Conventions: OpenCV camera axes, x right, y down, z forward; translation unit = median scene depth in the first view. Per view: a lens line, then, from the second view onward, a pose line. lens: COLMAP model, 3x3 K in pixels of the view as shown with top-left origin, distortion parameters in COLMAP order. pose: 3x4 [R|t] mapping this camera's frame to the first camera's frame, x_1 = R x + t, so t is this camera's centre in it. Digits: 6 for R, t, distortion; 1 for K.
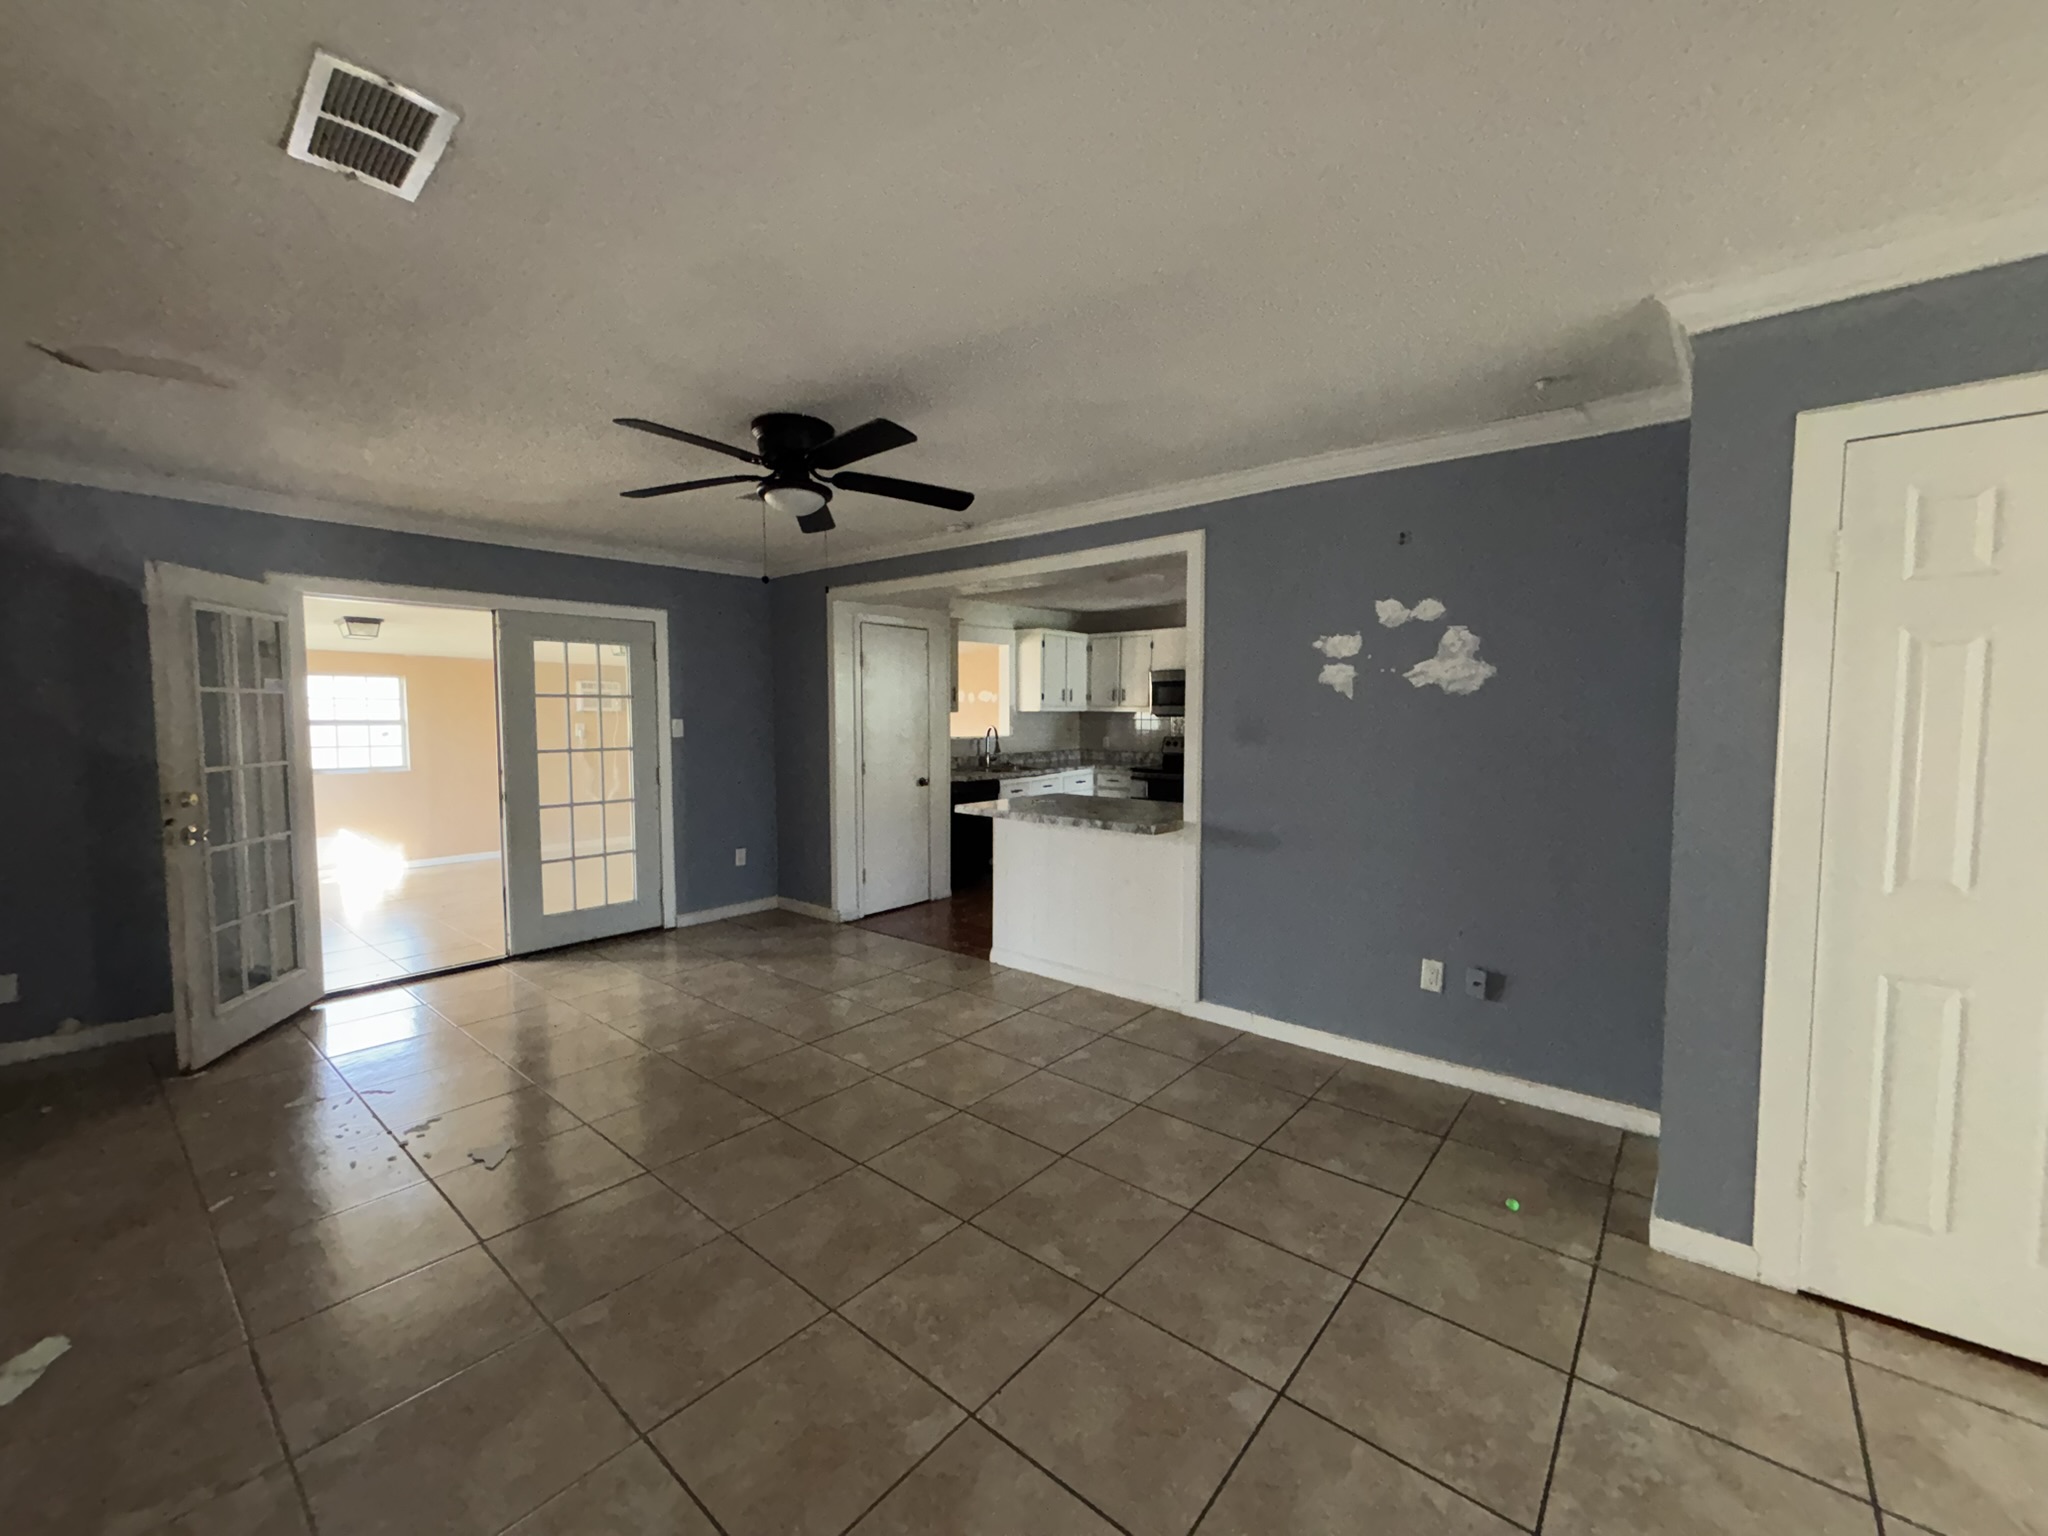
lens RADIAL K [[825.6, 0, 1005.3], [0, 825.6, 775.5], [0, 0, 1]] dist [0.007918, -0.001755]
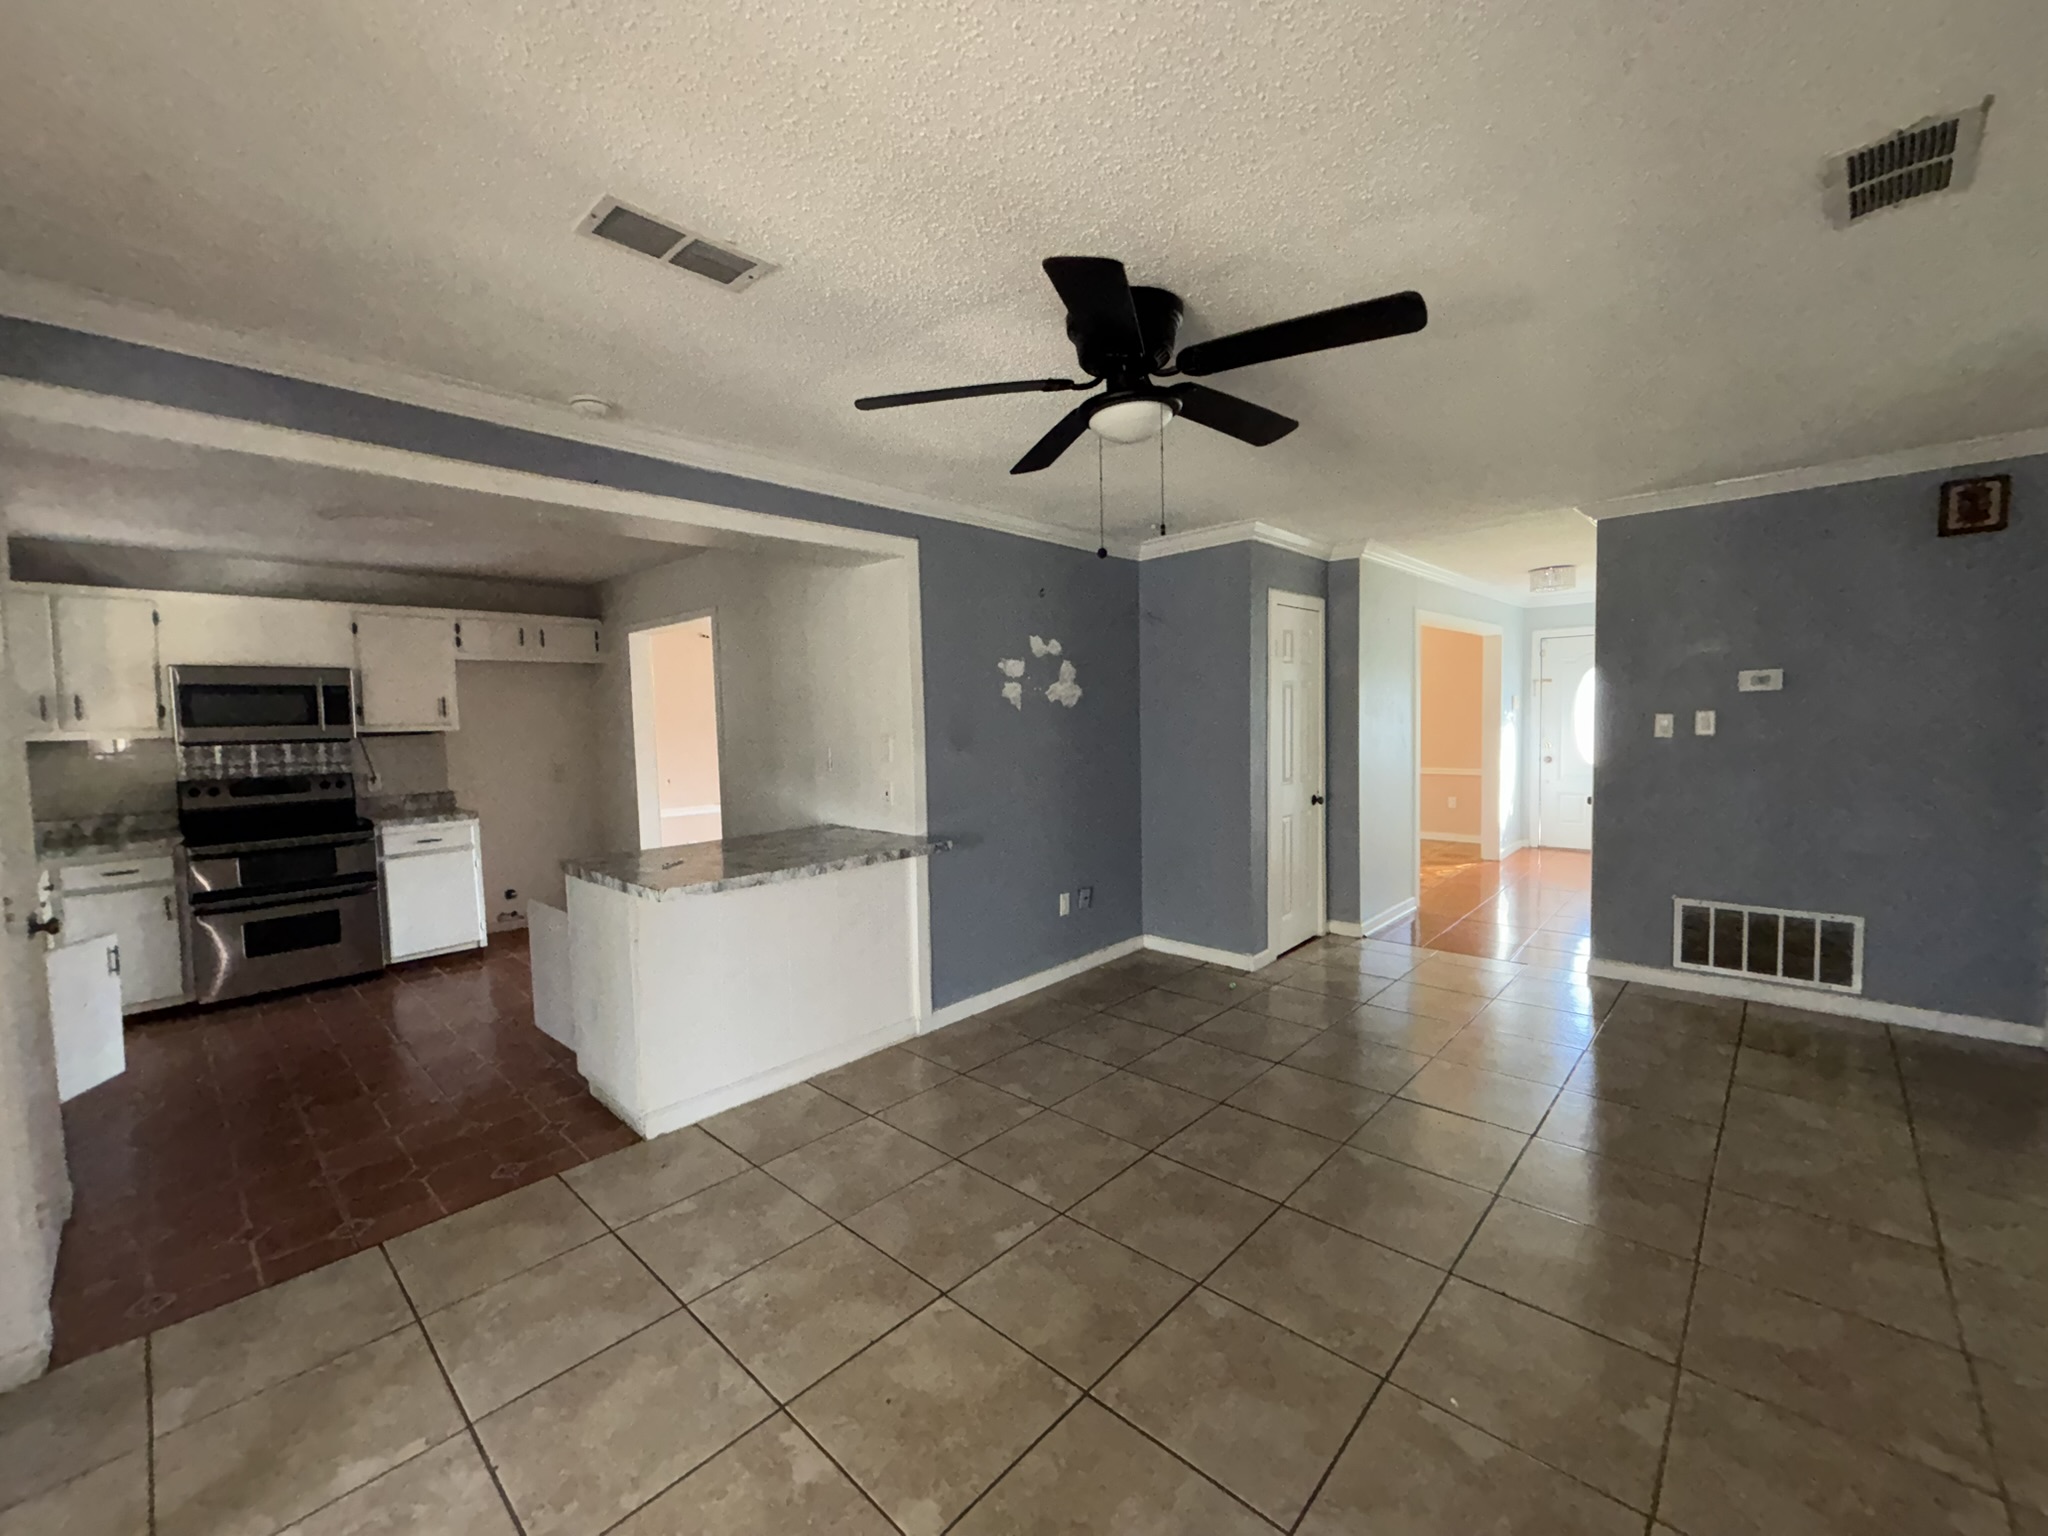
lens RADIAL K [[825.6, 0, 1030.5], [0, 825.6, 765.5], [0, 0, 1]] dist [0.007918, -0.001755]
pose [[0.038945, -0.062384, 0.997292, -0.368073], [0.097895, 0.993486, 0.058323, -0.035023], [-0.994434, 0.095359, 0.044798, 0.405001]]
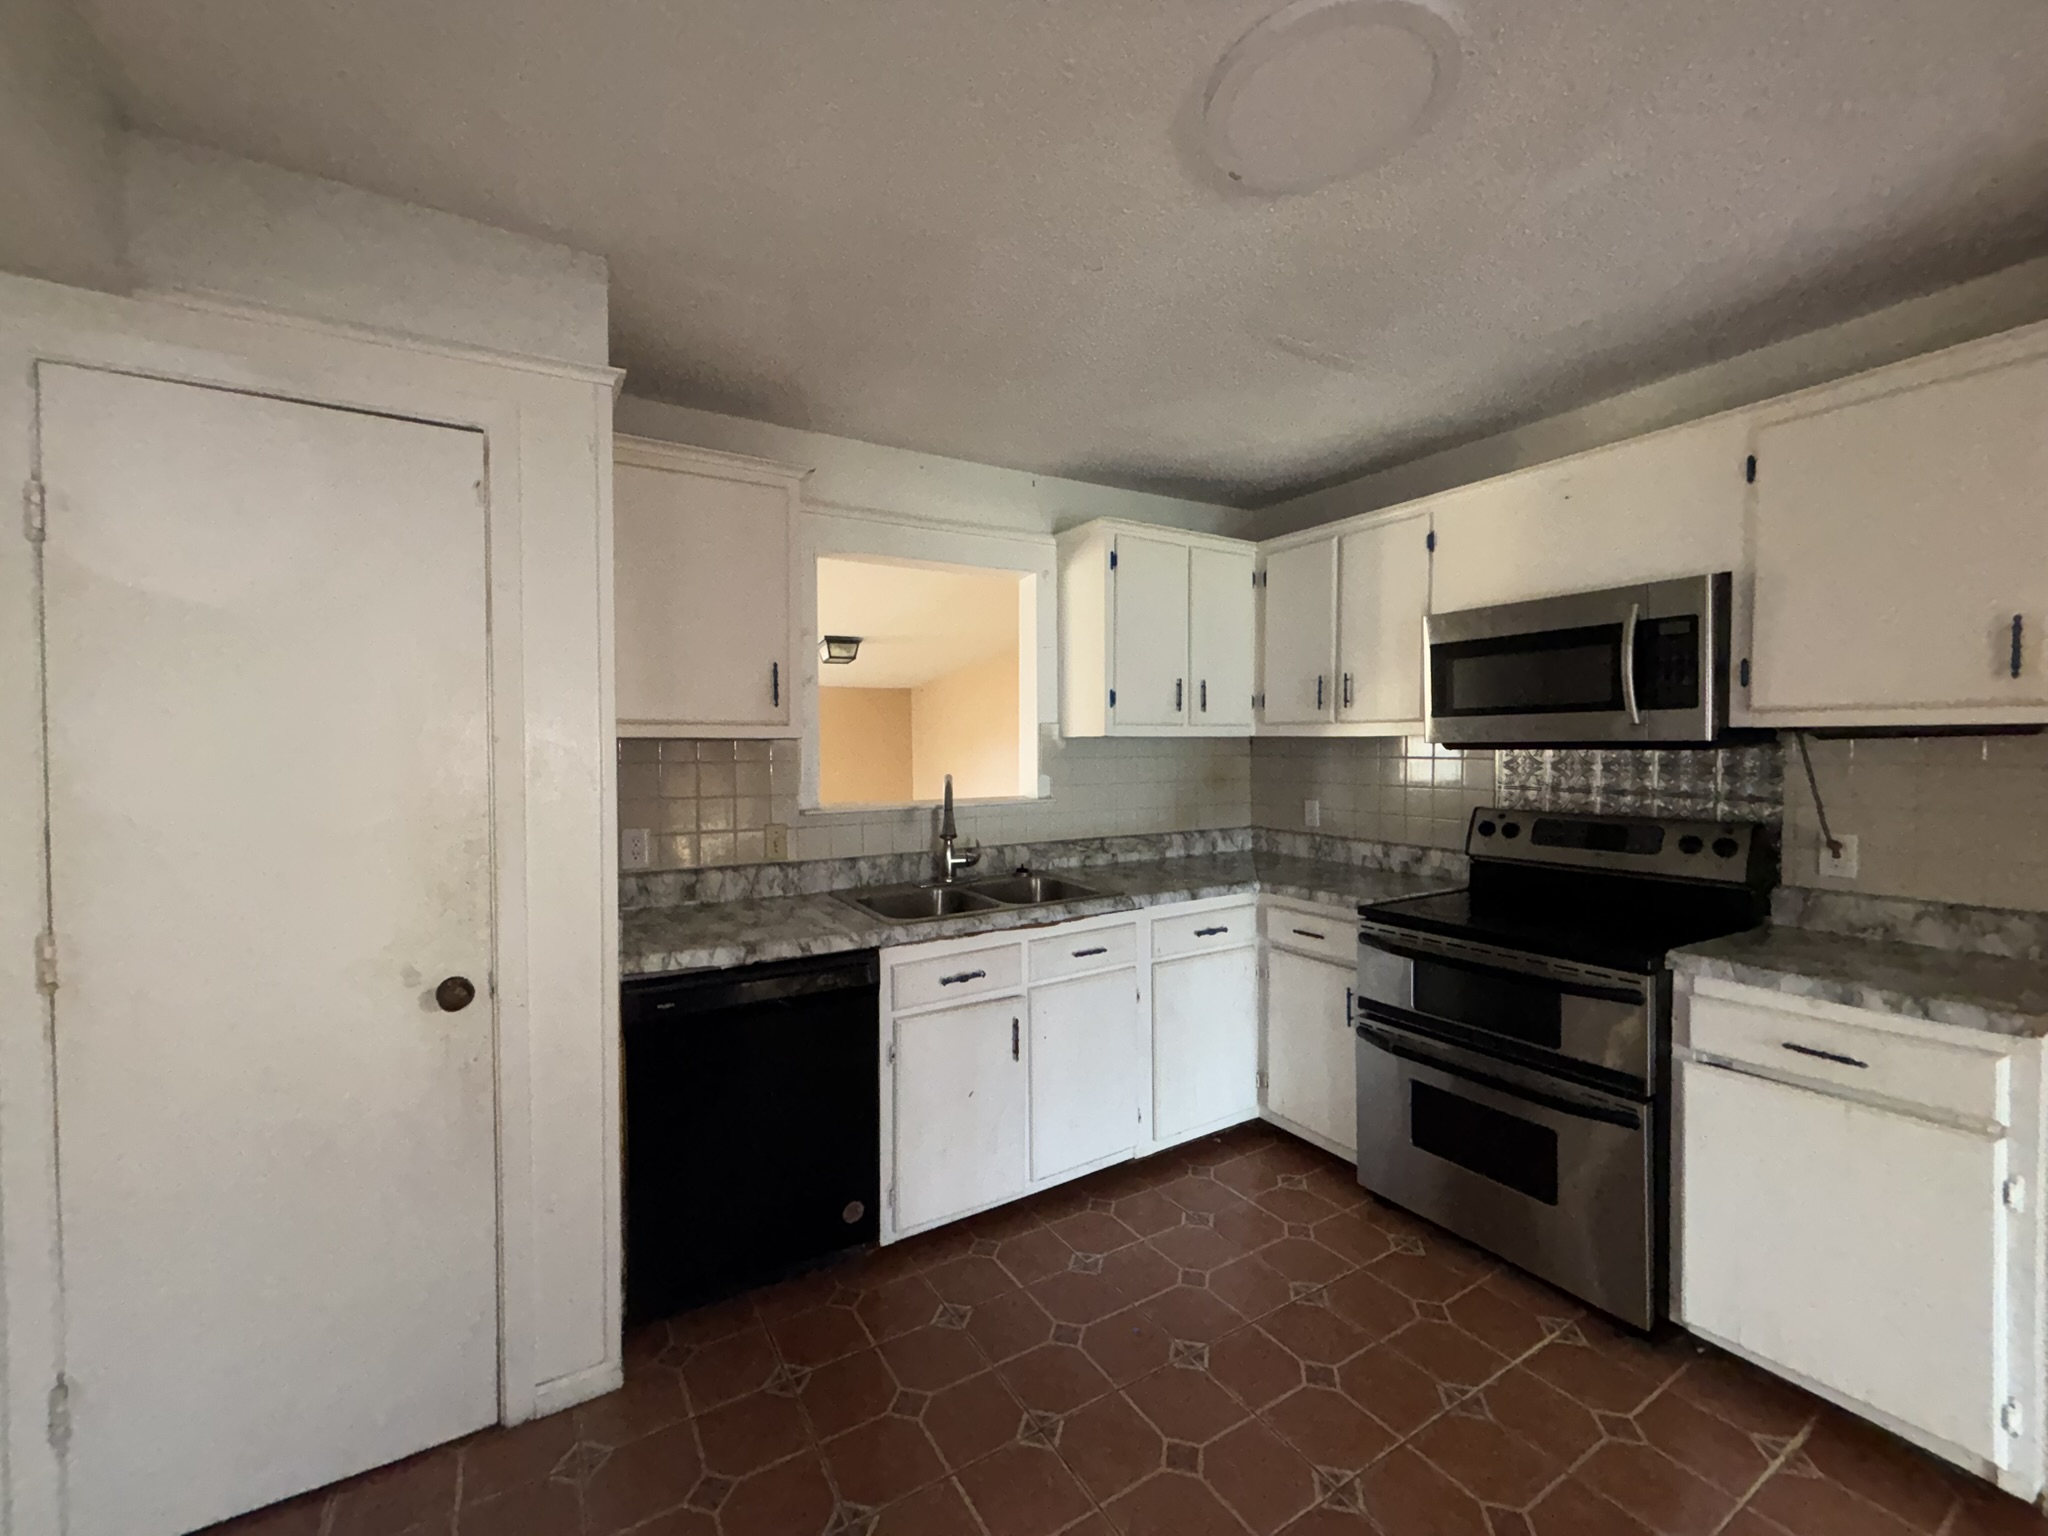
lens RADIAL K [[825.6, 0, 1011.6], [0, 825.6, 765.4], [0, 0, 1]] dist [0.007918, -0.001755]
pose [[0.947139, 0.001532, -0.320821, 0.124489], [-0.019116, 0.998481, -0.051666, -0.044238], [0.320254, 0.055067, 0.945730, 0.632063]]
